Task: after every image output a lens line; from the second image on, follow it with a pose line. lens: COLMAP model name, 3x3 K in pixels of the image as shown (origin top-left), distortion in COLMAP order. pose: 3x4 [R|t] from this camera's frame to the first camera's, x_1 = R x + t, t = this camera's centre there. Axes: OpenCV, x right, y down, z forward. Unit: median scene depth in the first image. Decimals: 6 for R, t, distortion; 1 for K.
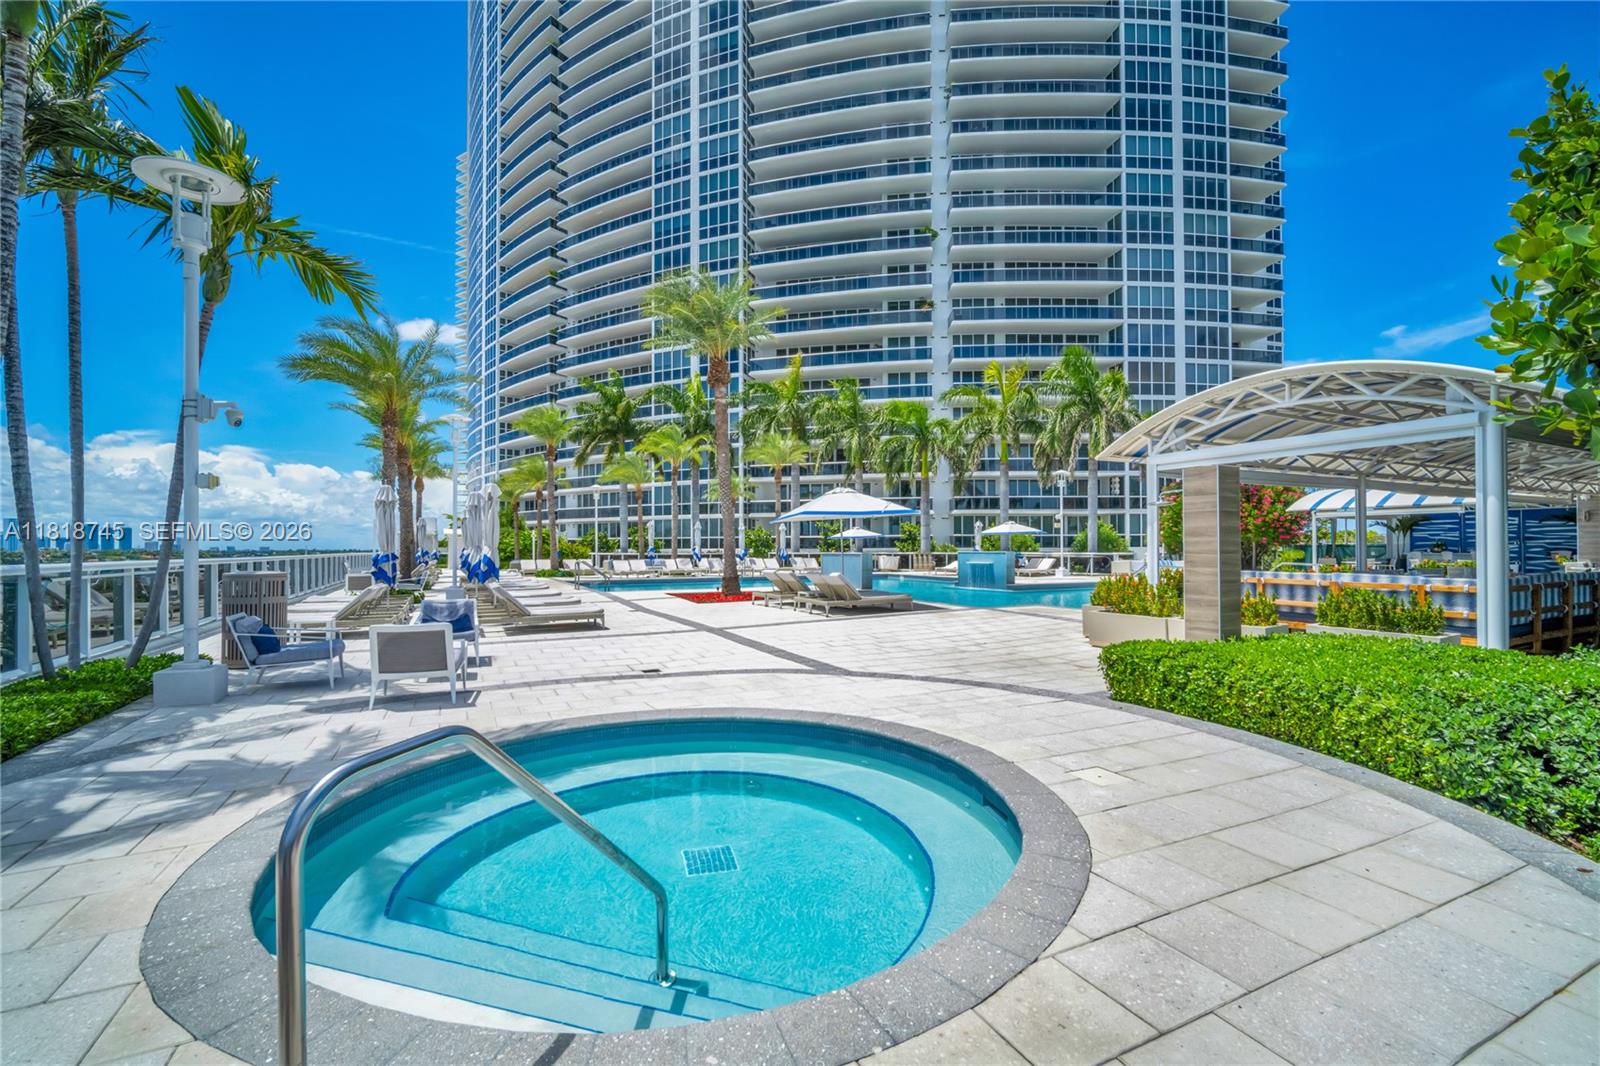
lens RADIAL K [[688.7, 0, 807.6], [0, 688.7, 542.0], [0, 0, 1]] dist [-0.008328, 0.000481]
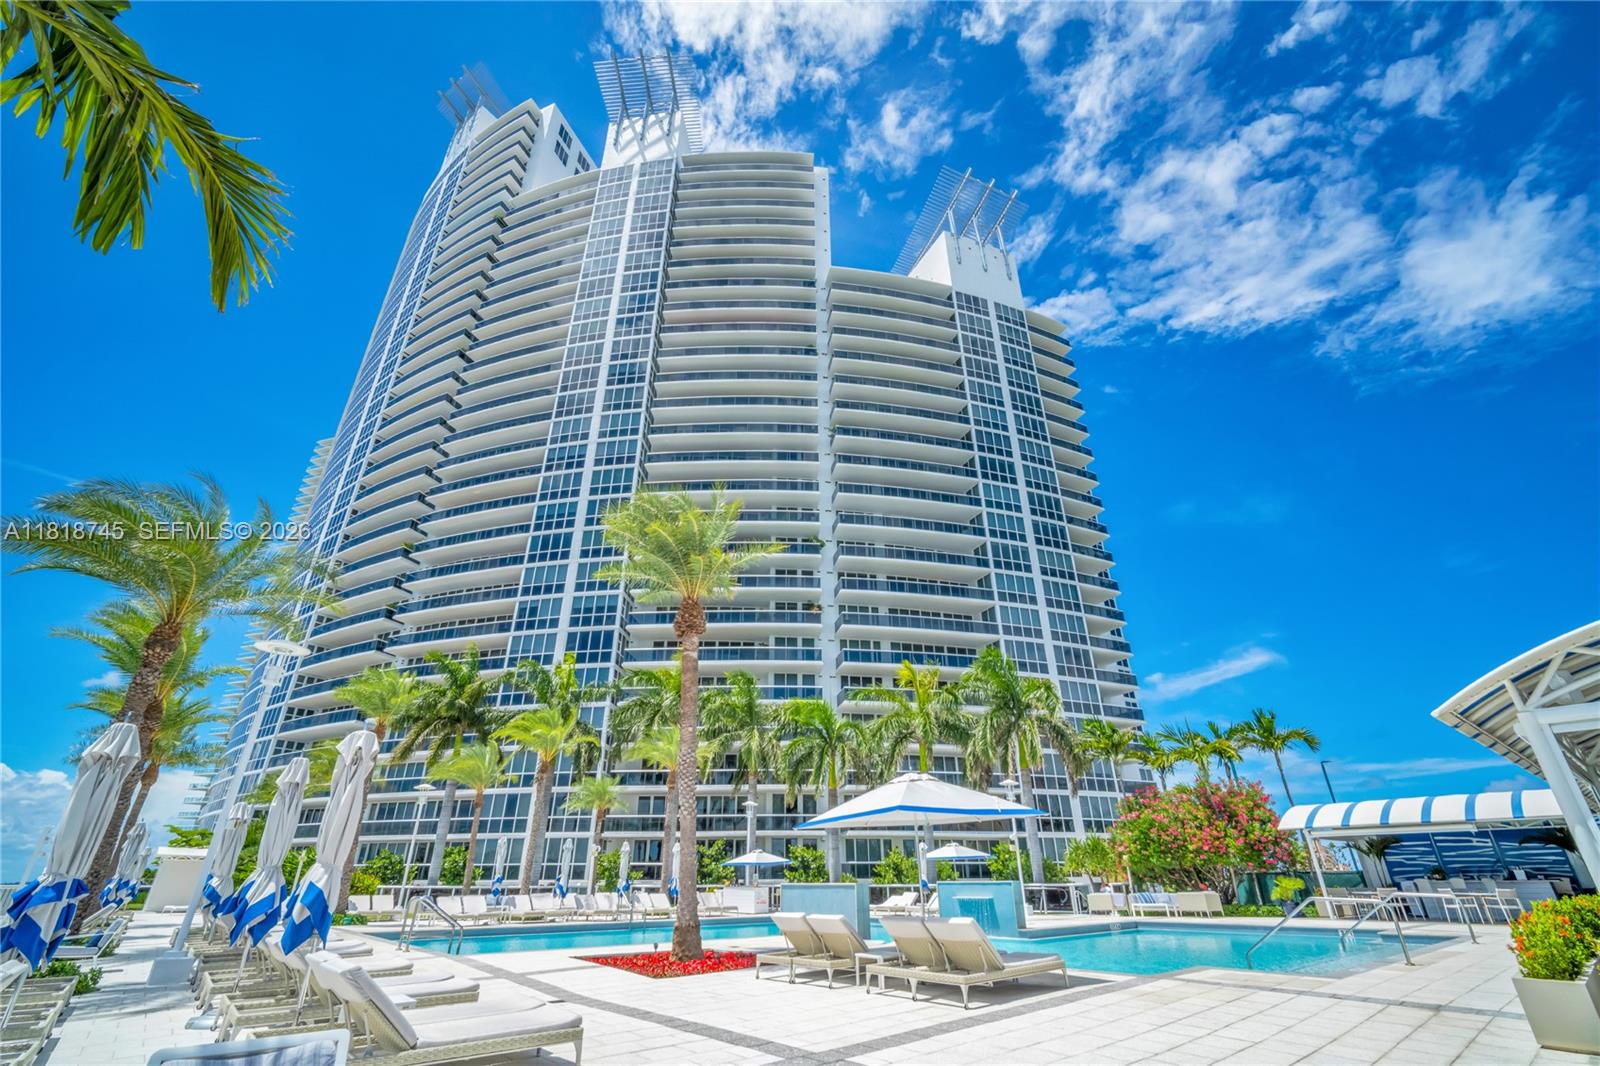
lens RADIAL K [[688.7, 0, 807.6], [0, 688.7, 542.0], [0, 0, 1]] dist [-0.008328, 0.000481]
pose [[0.972298, 0.101874, 0.210378, -0.056021], [-0.000530, 0.900986, -0.433847, 0.002225], [-0.233745, 0.421717, 0.876081, 0.088697]]
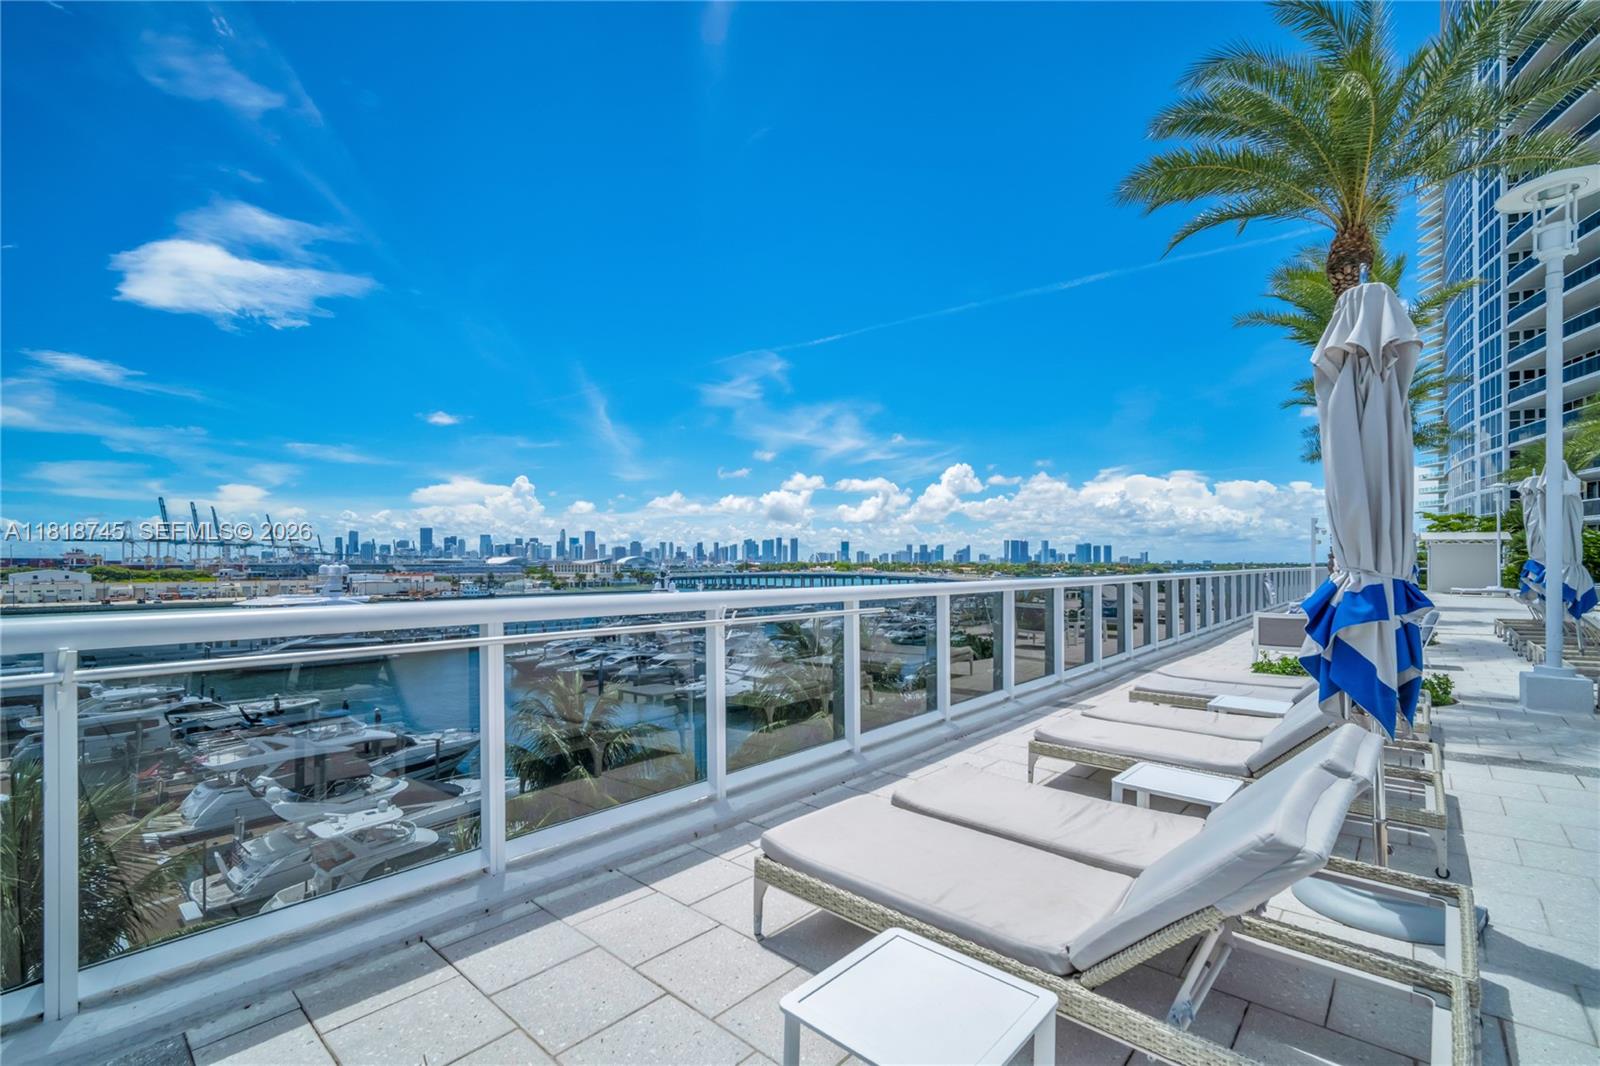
lens RADIAL K [[685.8, 0, 796.6], [0, 685.8, 554.7], [0, 0, 1]] dist [-0.004556, 0.000390]
pose [[0.352427, -0.011360, -0.935770, -0.098733], [0.011354, 0.999905, -0.007862, 0.001600], [0.935771, -0.007854, 0.352522, 0.156542]]
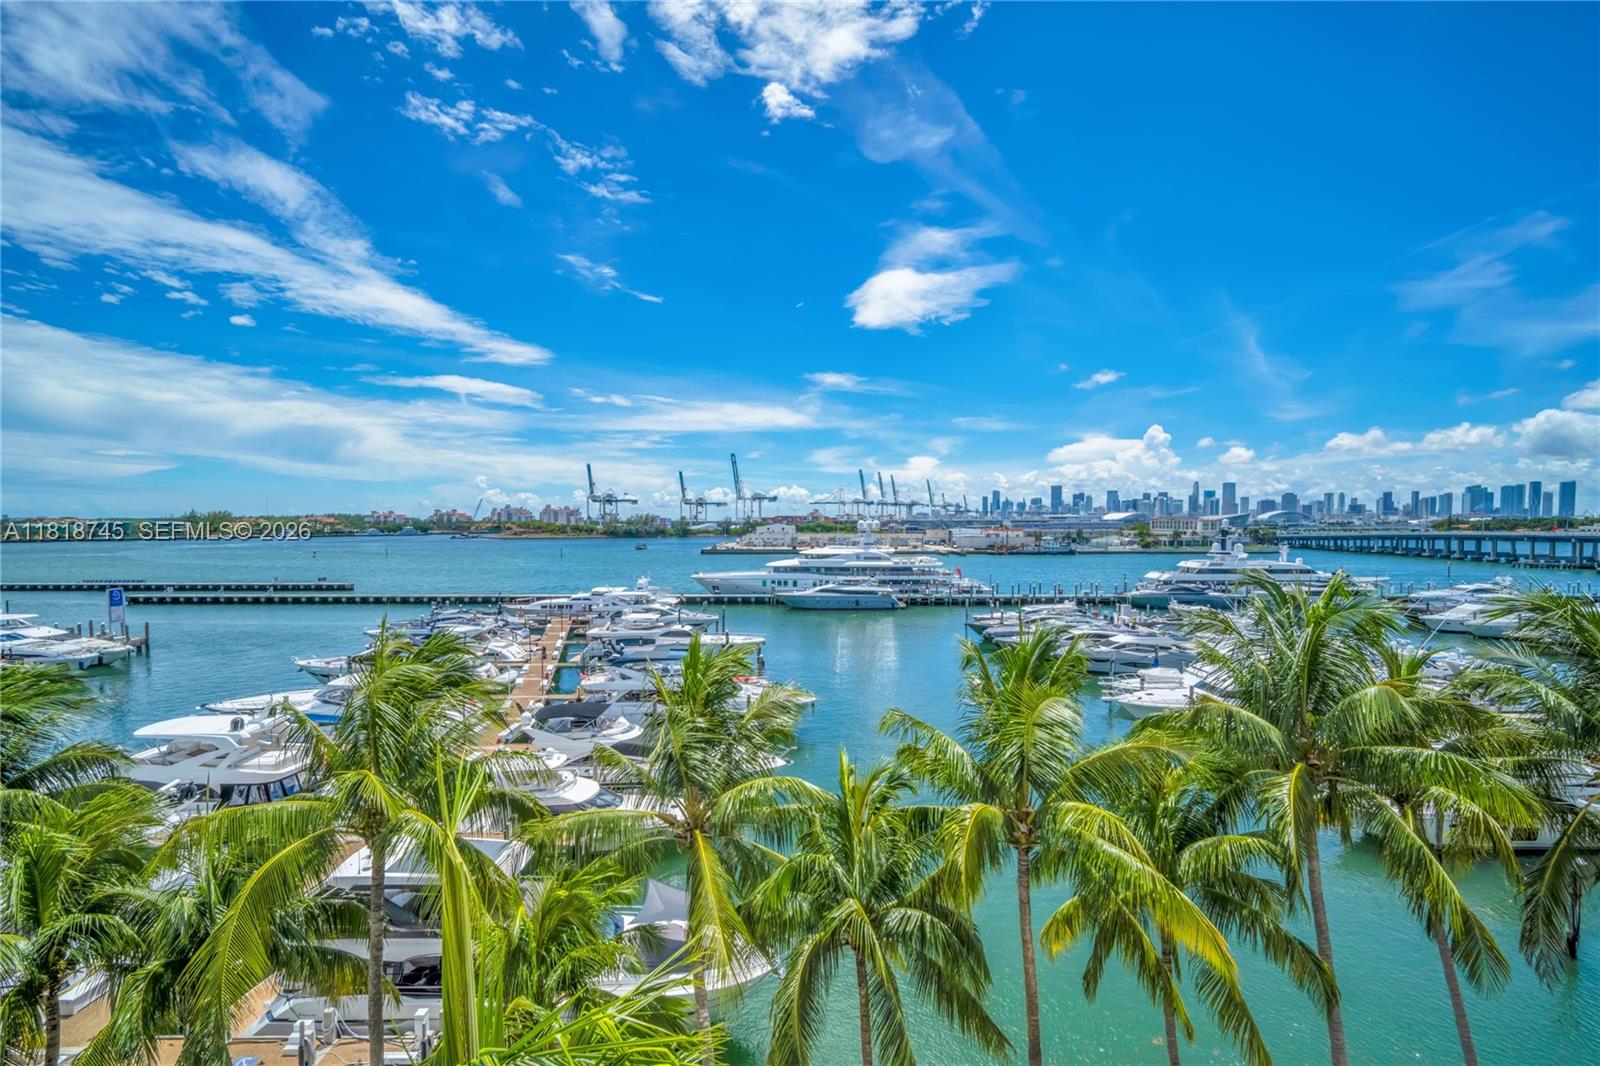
lens RADIAL K [[694.0, 0, 841.7], [0, 694.0, 532.2], [0, 0, 1]] dist [0.000809, 0.000426]
pose [[-0.450792, 0.017347, -0.892460, -0.103986], [0.012037, 0.999838, 0.013354, 0.001688], [0.892548, -0.004723, -0.450928, 0.164918]]
